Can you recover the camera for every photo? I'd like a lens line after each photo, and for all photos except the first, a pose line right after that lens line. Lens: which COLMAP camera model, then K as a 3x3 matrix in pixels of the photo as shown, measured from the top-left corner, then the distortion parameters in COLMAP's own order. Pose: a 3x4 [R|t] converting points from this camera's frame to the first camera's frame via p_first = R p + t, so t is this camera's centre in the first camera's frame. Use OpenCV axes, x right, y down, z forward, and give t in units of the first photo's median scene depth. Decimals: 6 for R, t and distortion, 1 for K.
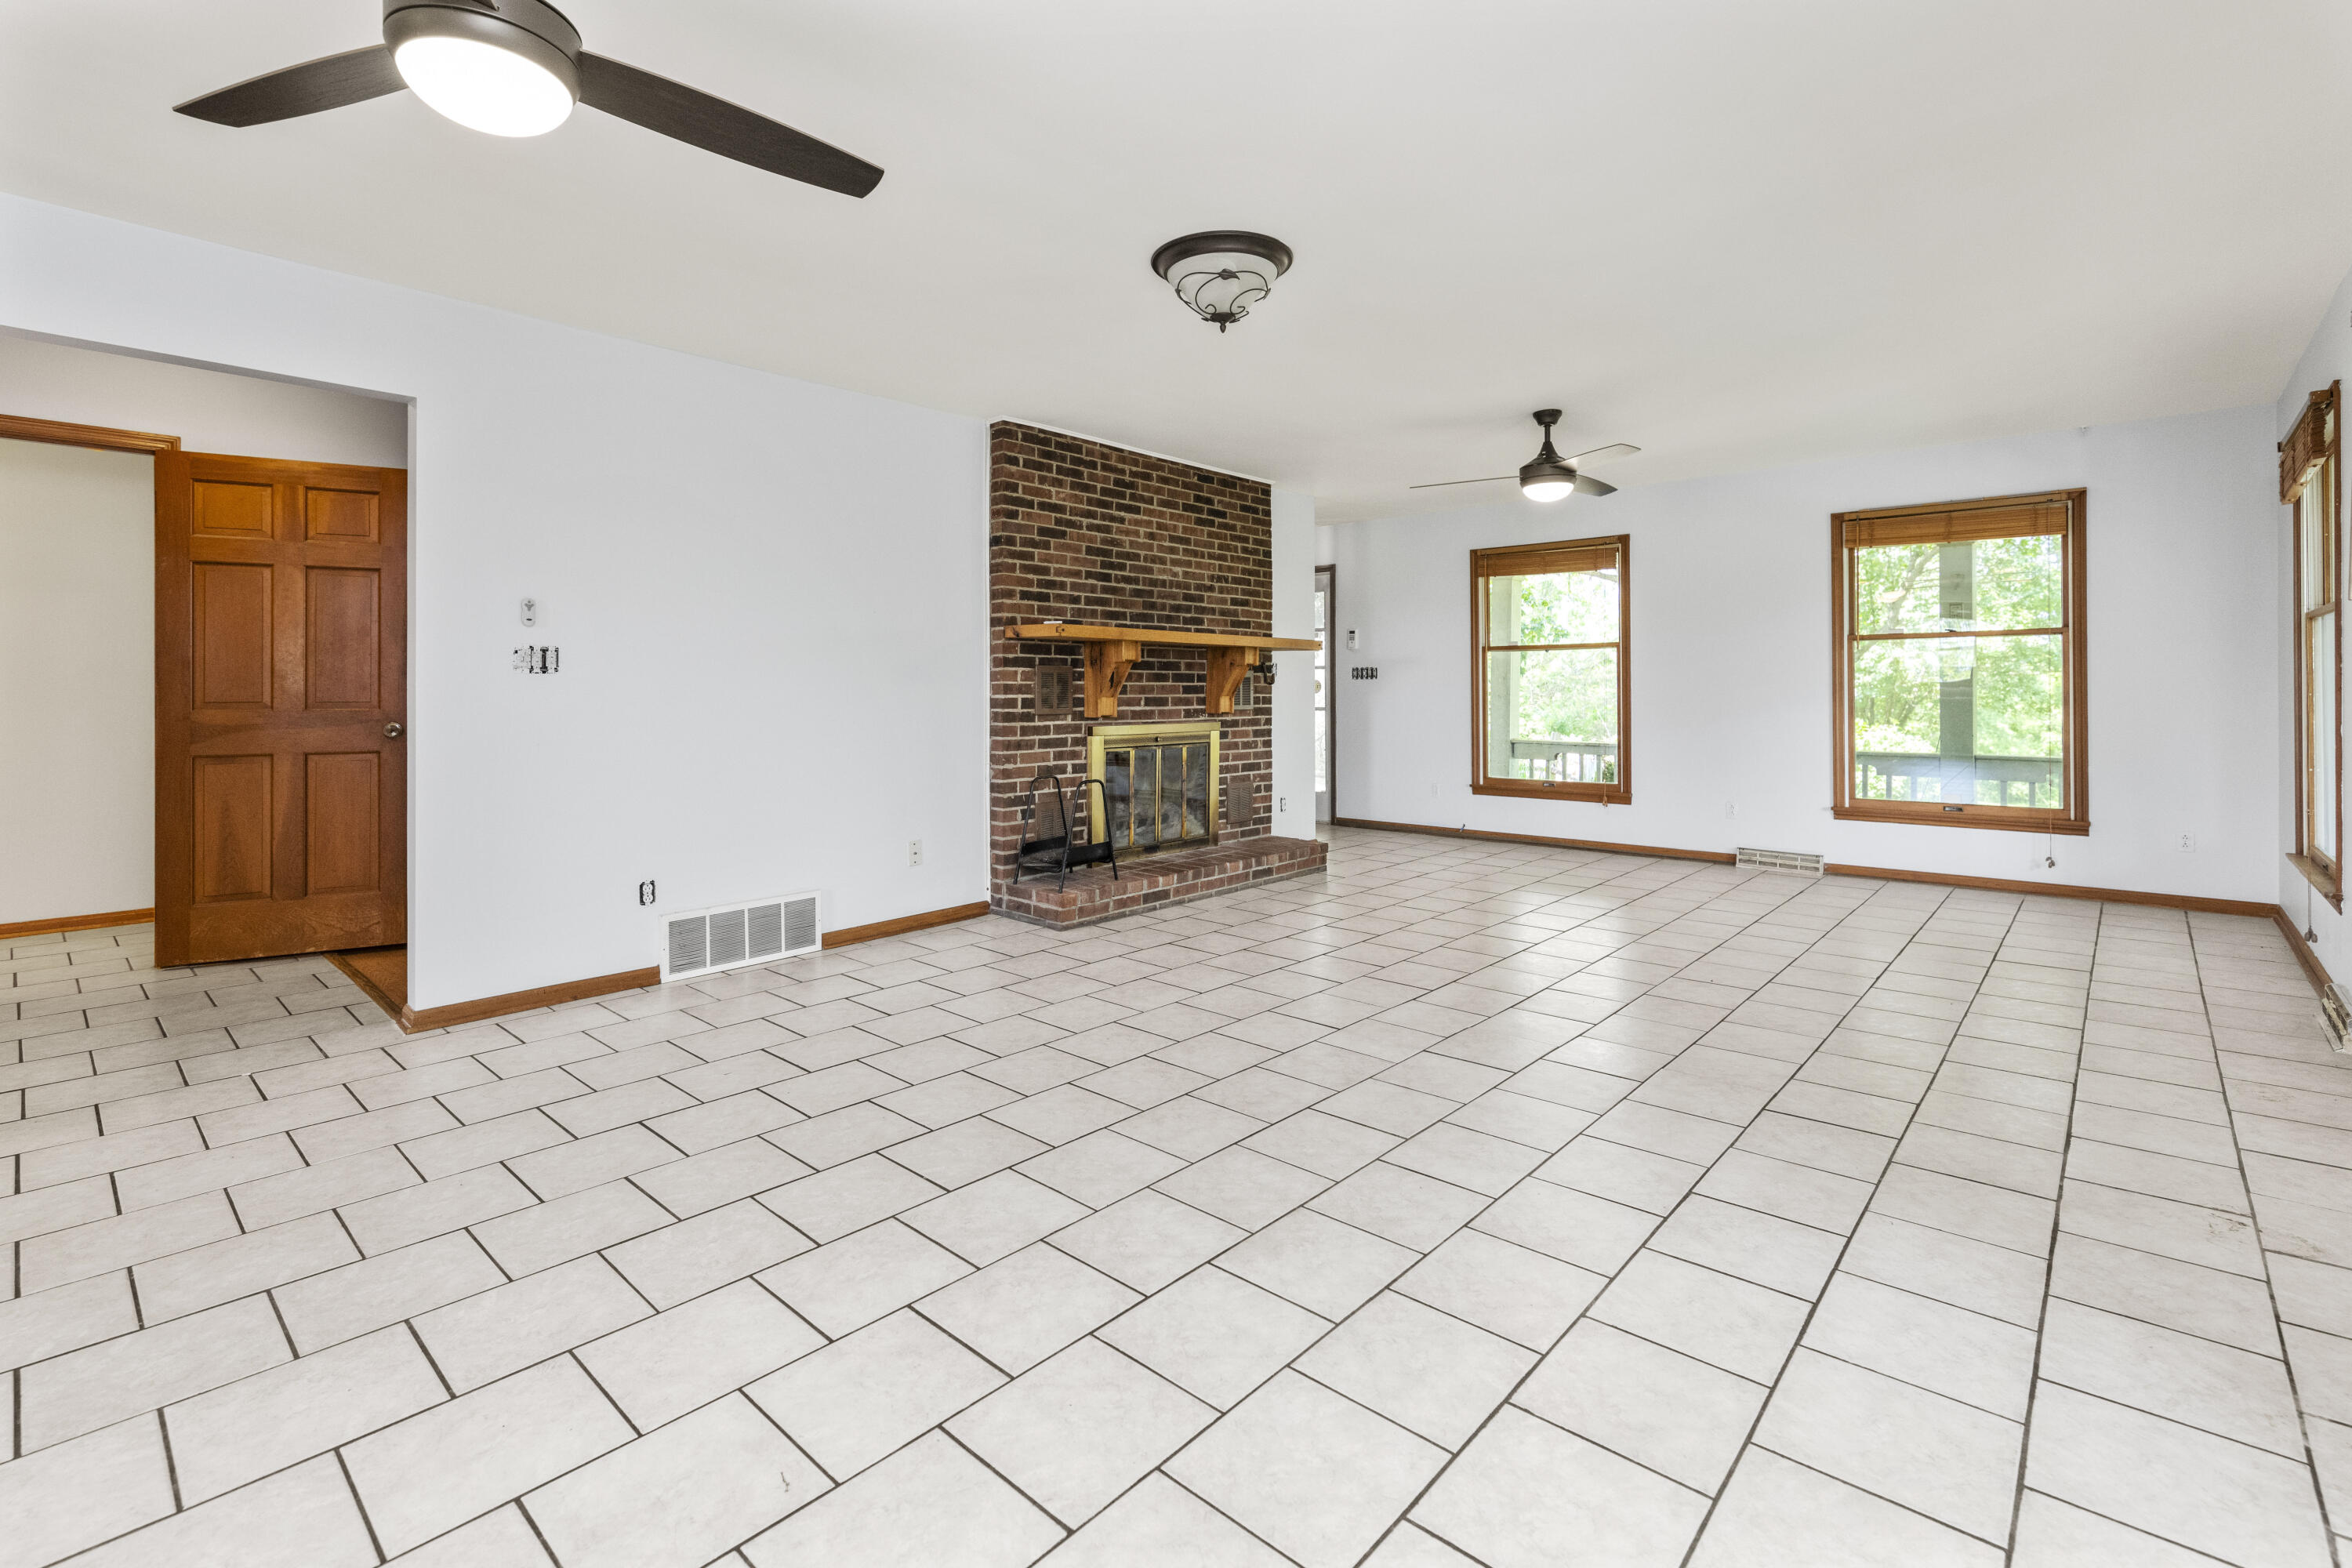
lens RADIAL K [[1035.5, 0, 1207.0], [0, 1035.5, 688.0], [0, 0, 1]] dist [-0.003907, 0.001334]
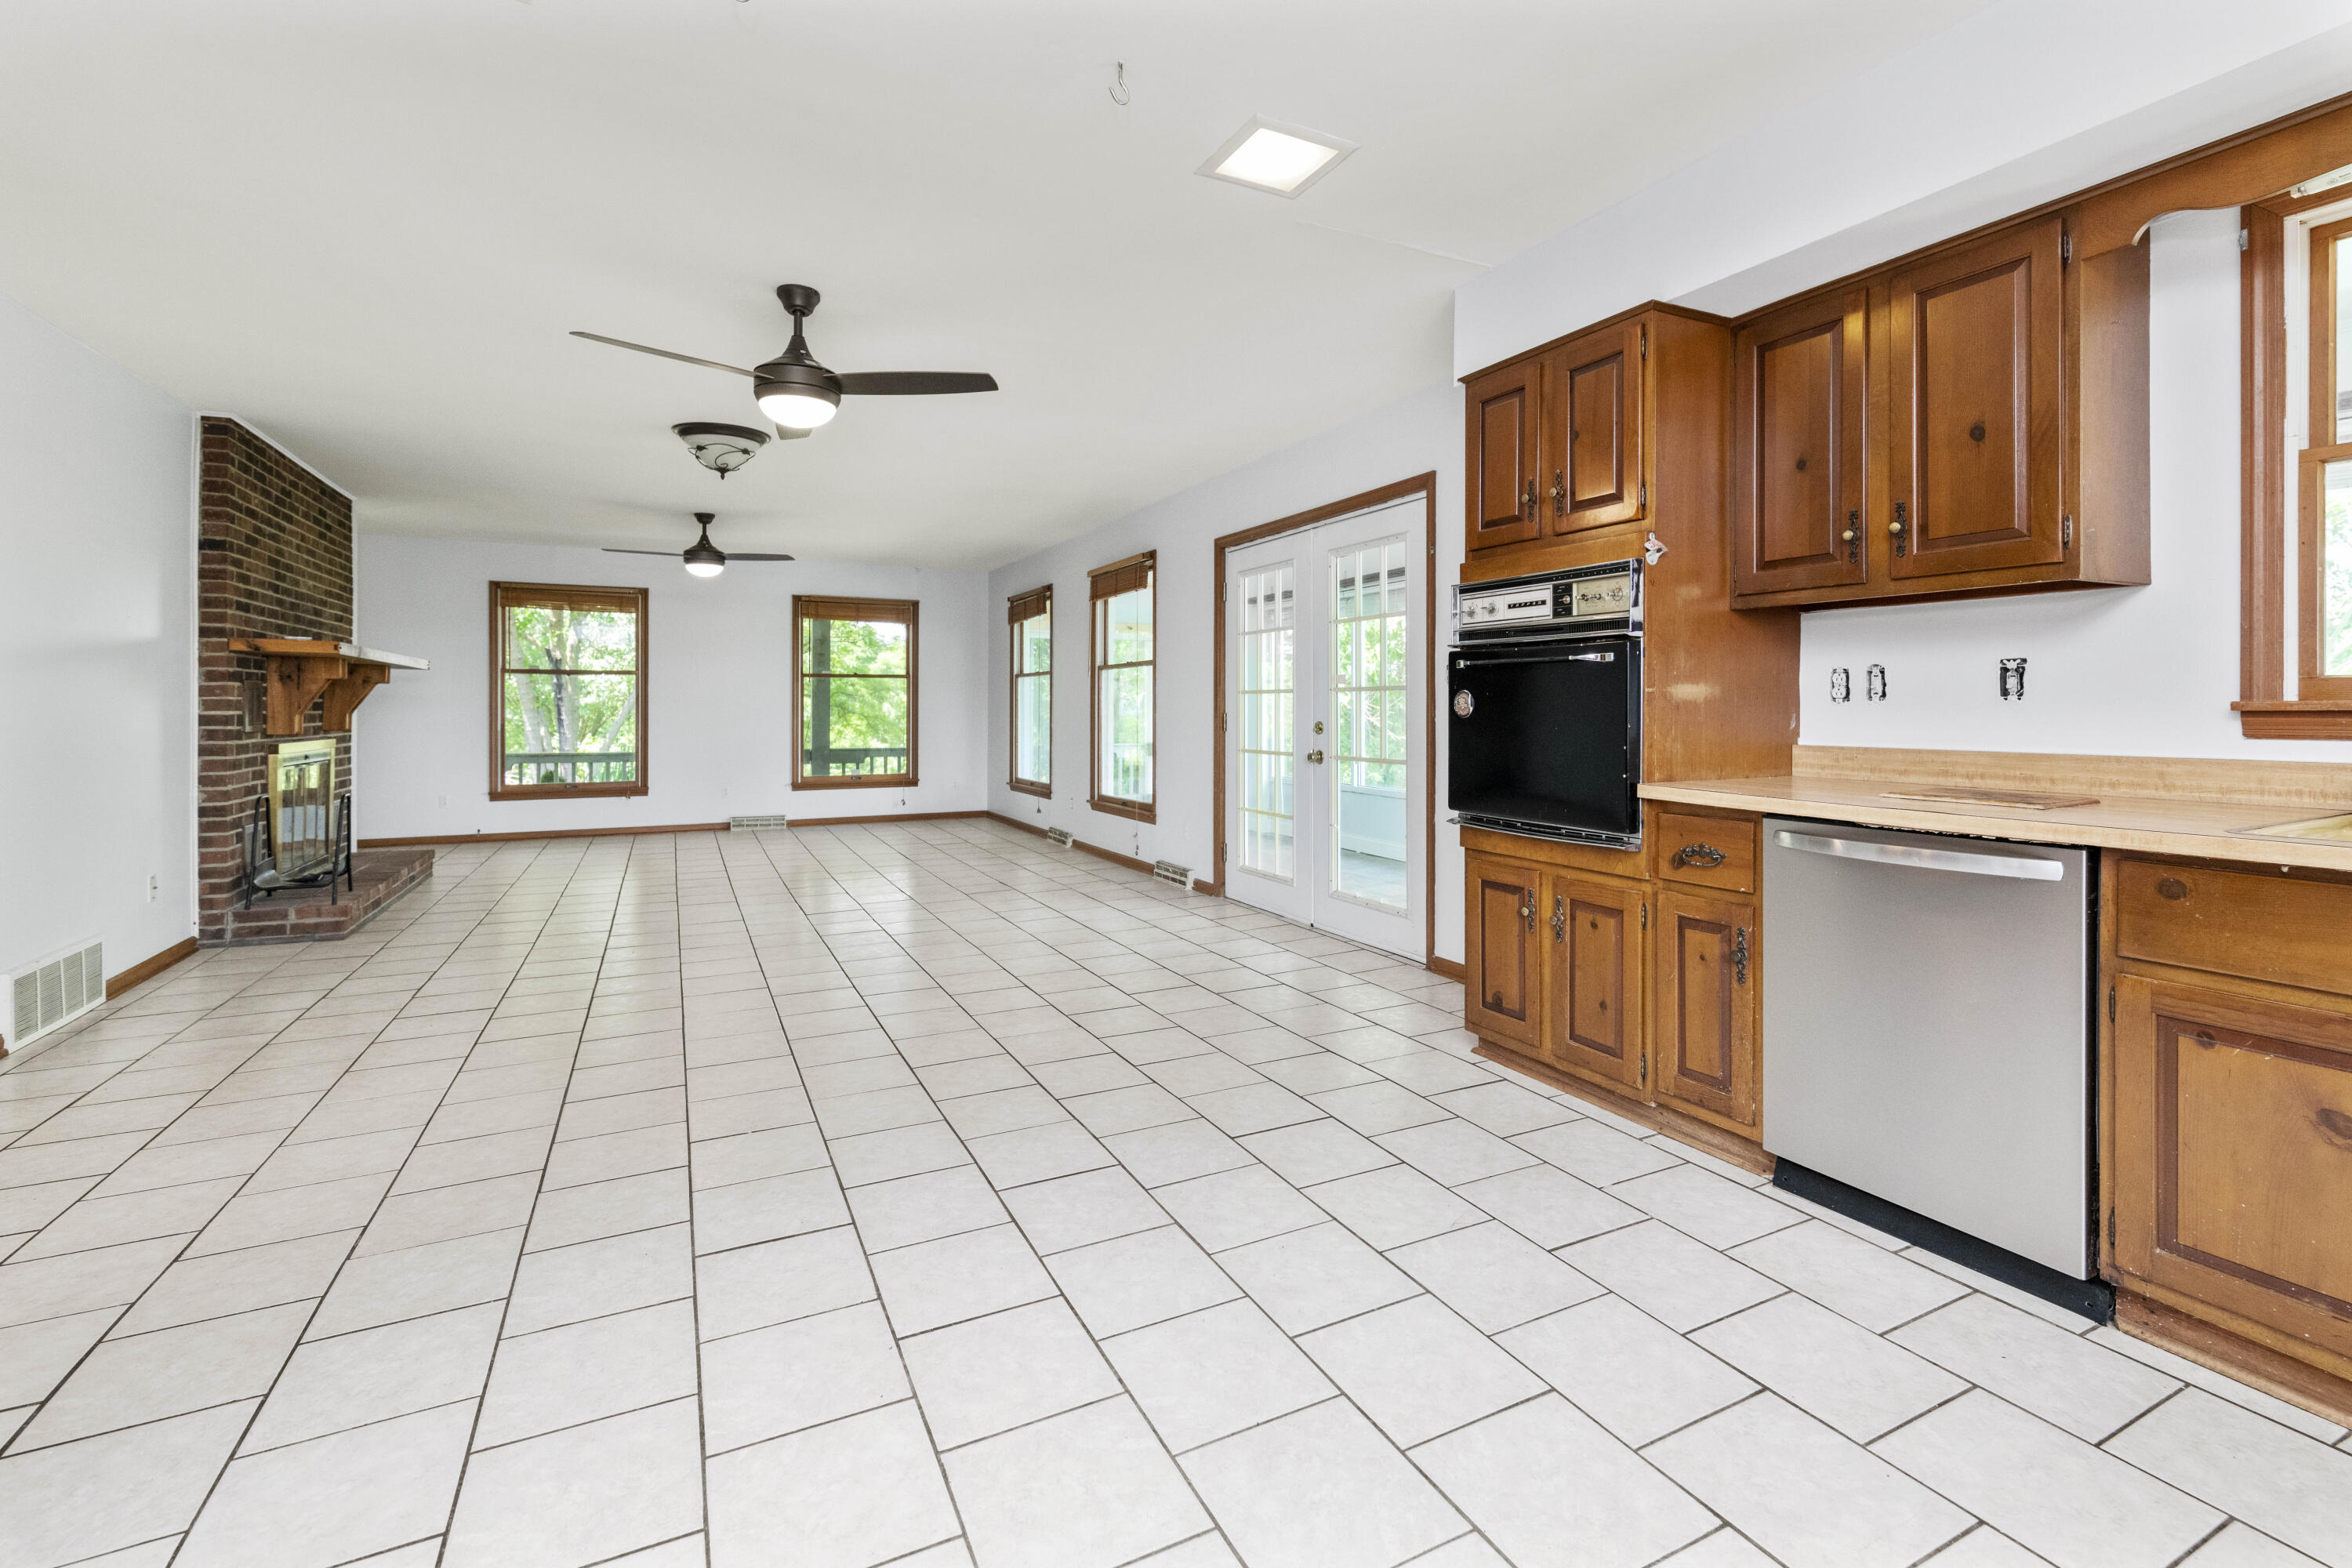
lens RADIAL K [[1035.5, 0, 1203.3], [0, 1035.5, 714.3], [0, 0, 1]] dist [-0.003907, 0.001334]
pose [[0.357844, -0.003108, 0.933776, -0.741991], [-0.005215, 0.999972, 0.005327, -0.000180], [-0.933767, -0.006776, 0.357818, -0.158237]]
